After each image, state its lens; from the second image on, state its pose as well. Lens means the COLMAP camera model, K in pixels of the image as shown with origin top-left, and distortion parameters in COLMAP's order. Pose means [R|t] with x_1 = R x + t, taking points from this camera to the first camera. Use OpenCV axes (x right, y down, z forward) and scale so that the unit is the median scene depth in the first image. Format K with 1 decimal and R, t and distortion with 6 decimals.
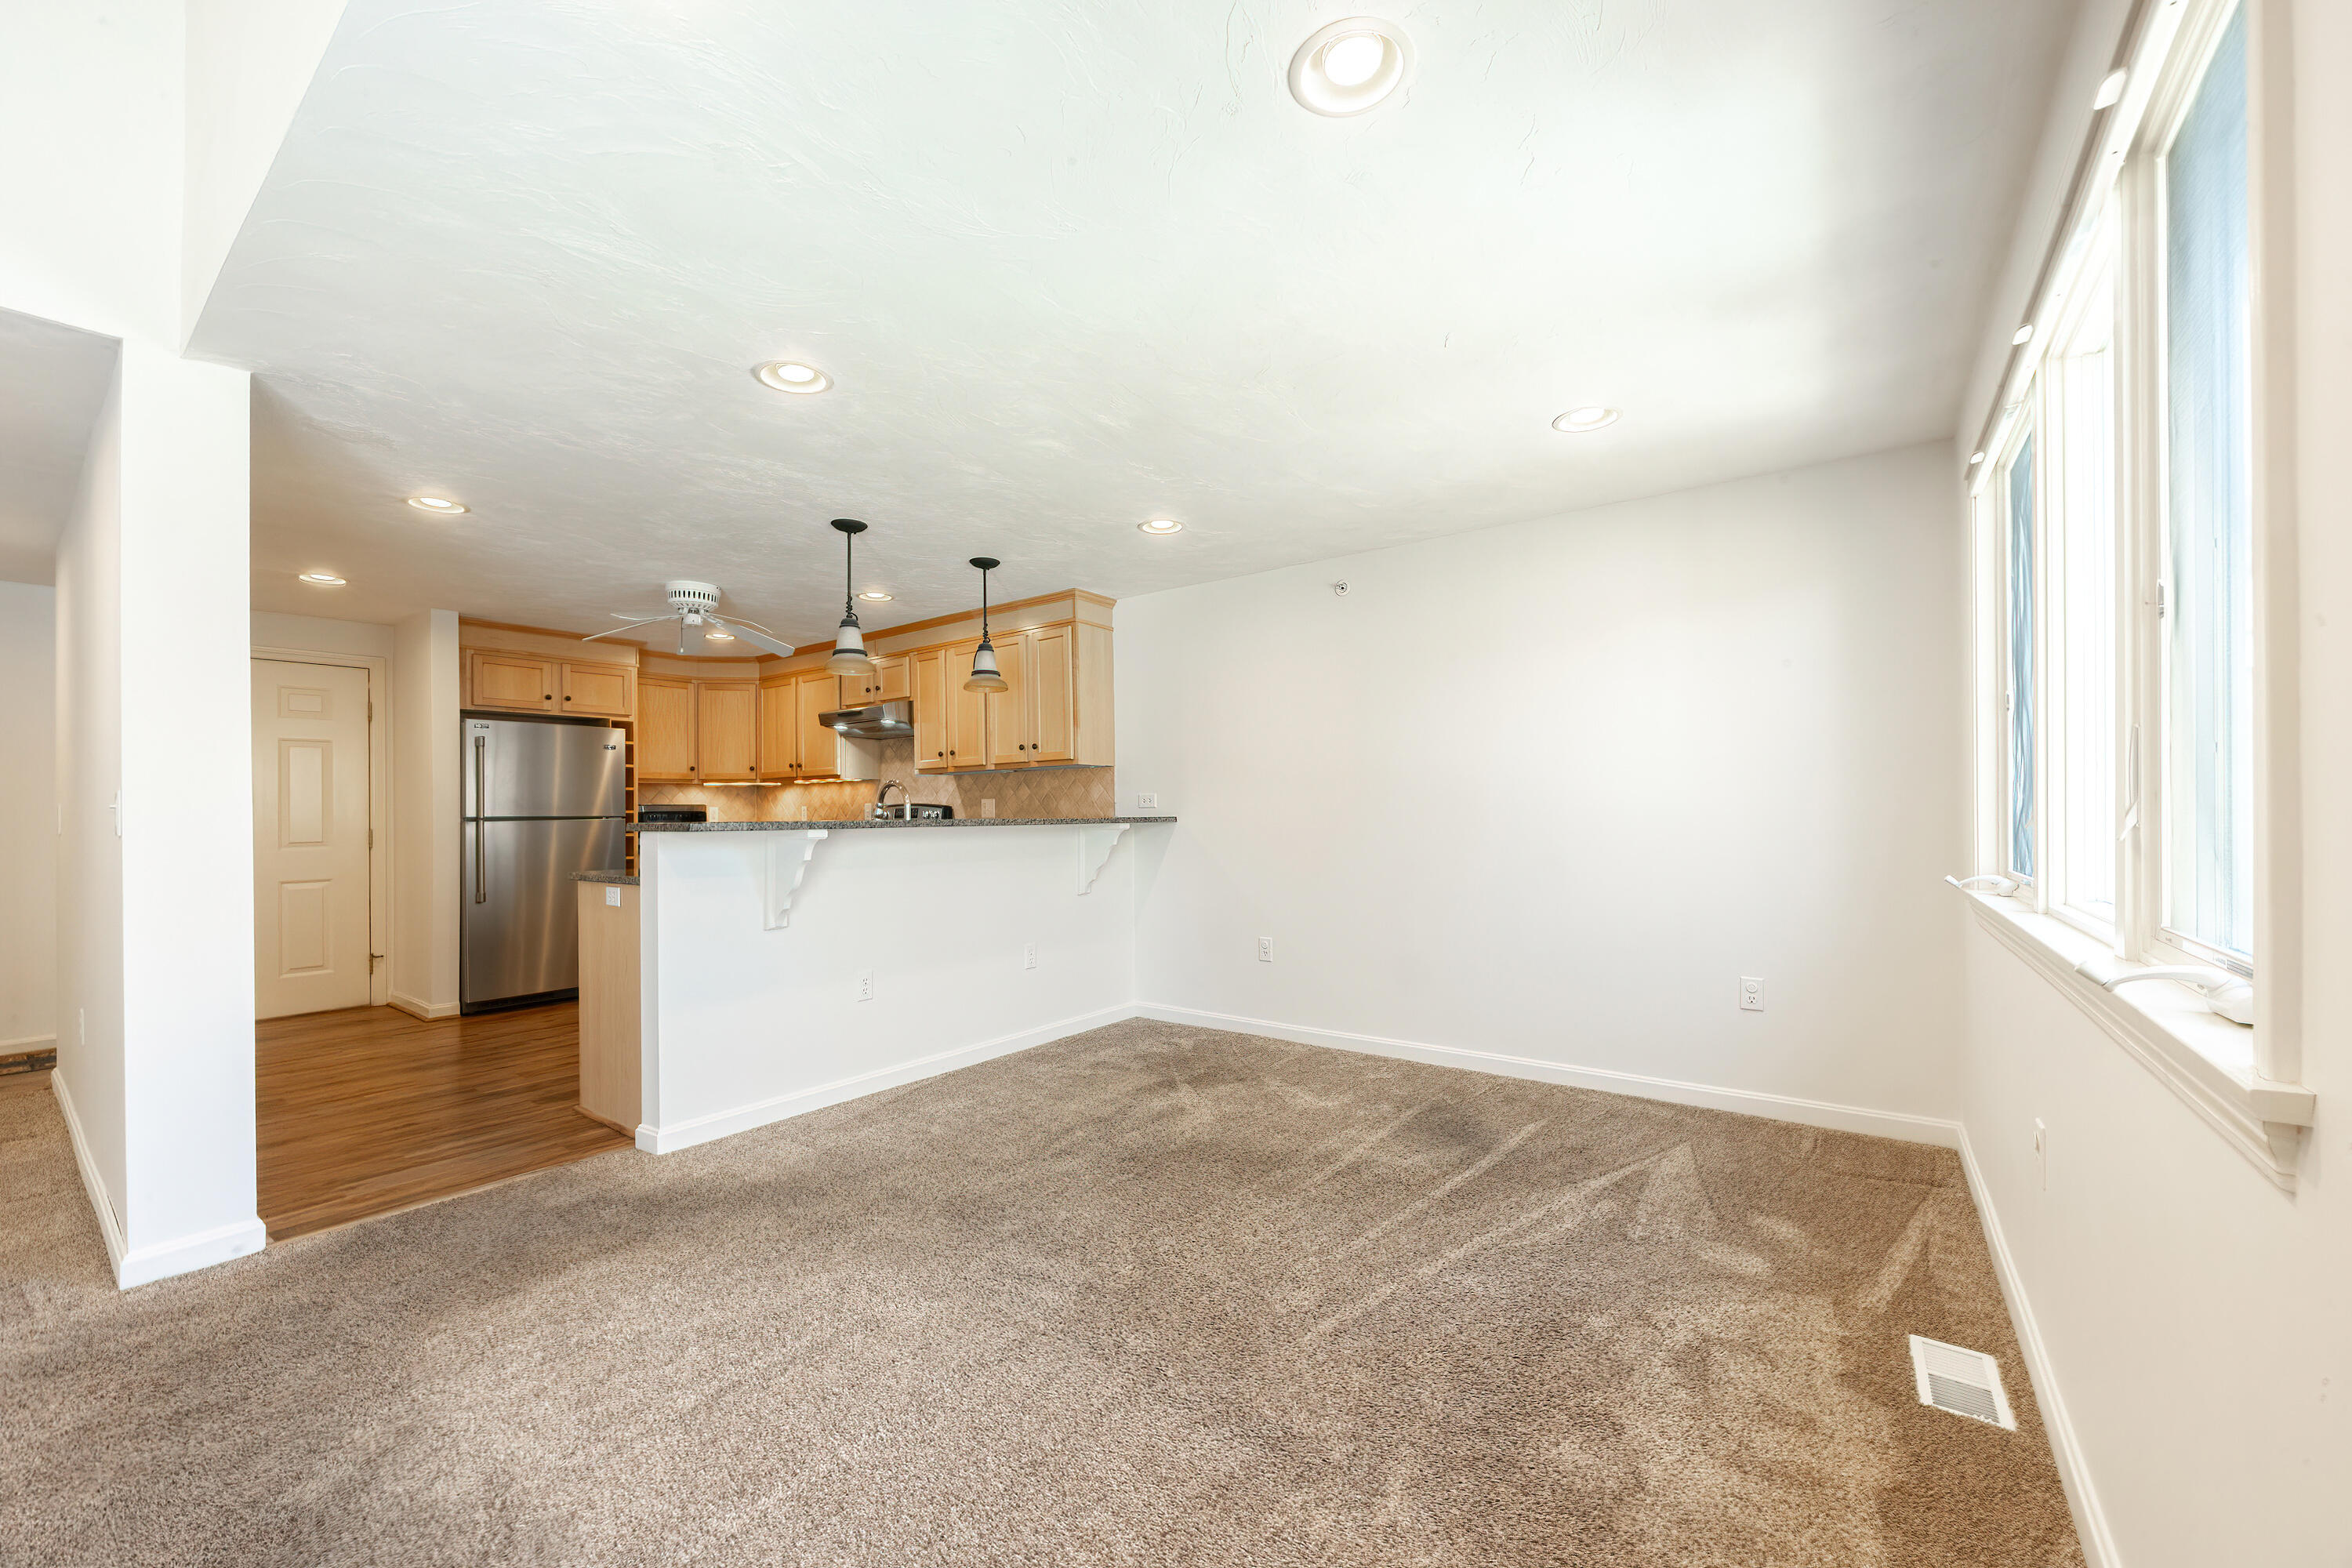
lens RADIAL K [[916.5, 0, 1181.5], [0, 916.5, 811.8], [0, 0, 1]] dist [0.003234, -0.000644]
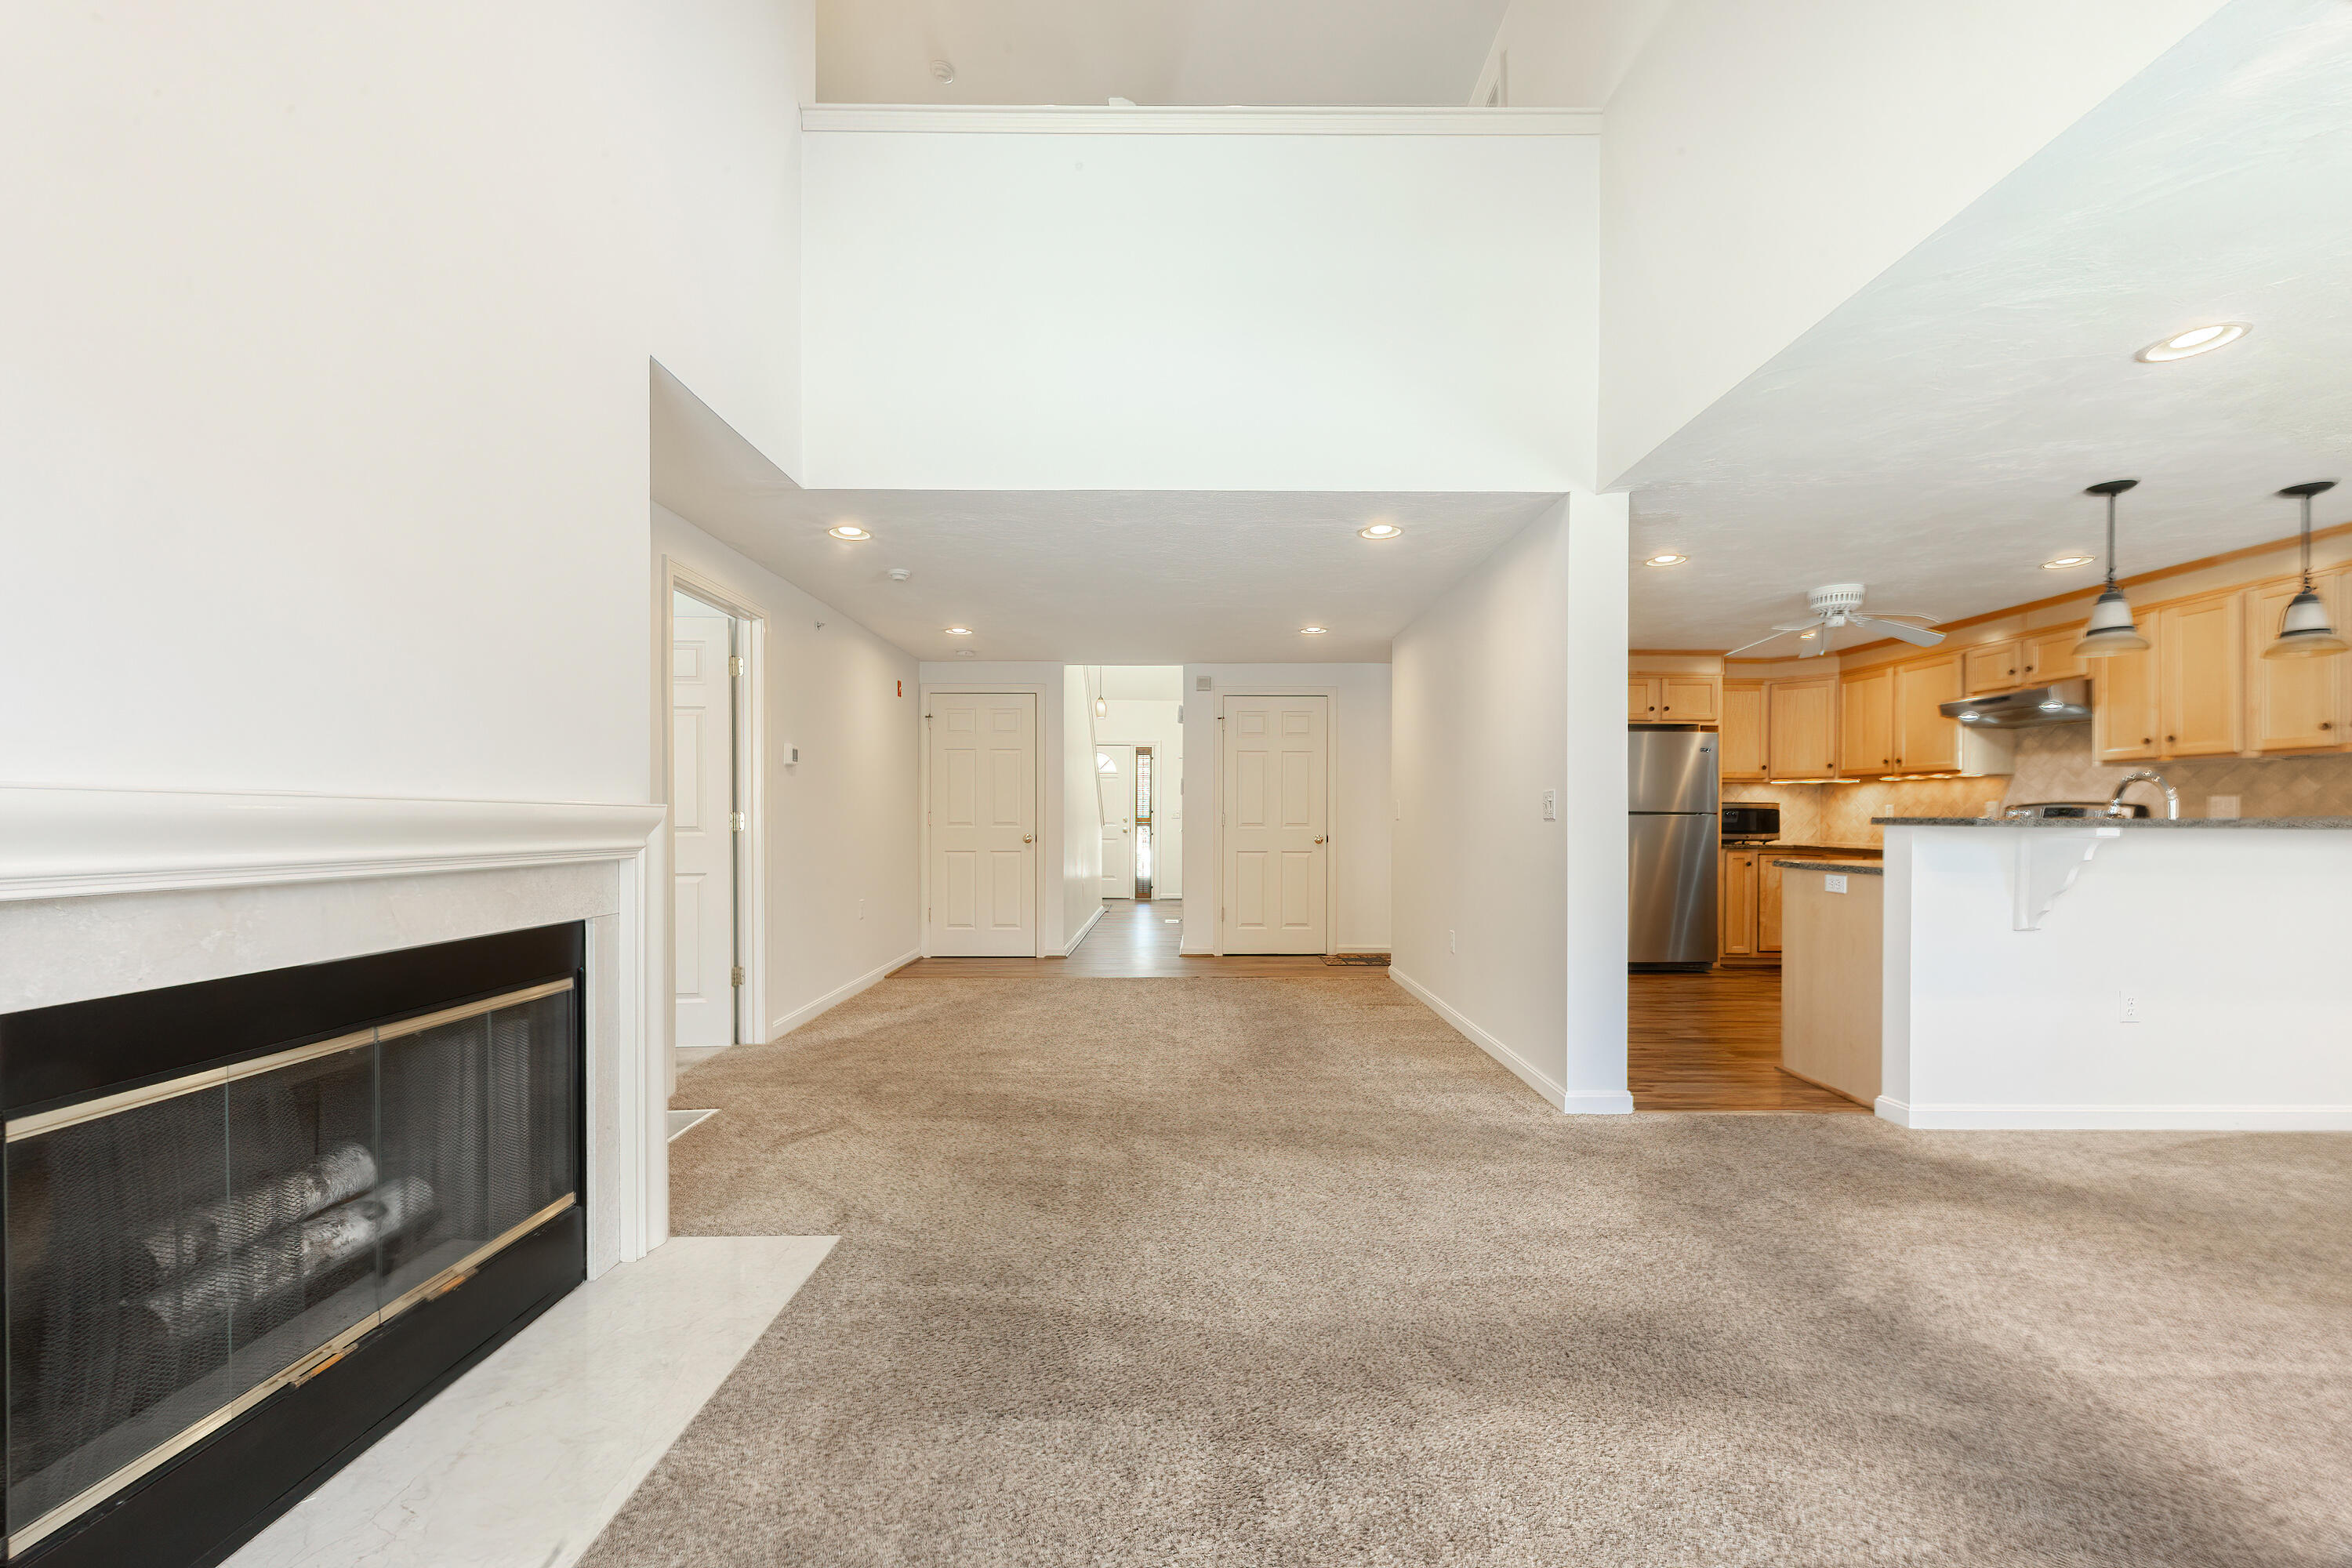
lens RADIAL K [[916.5, 0, 1180.5], [0, 916.5, 817.4], [0, 0, 1]] dist [0.003234, -0.000644]
pose [[0.604692, 0.016634, -0.796286, -0.148389], [-0.011158, 0.999861, 0.012413, 0.005237], [0.796381, 0.001379, 0.604793, -0.200246]]
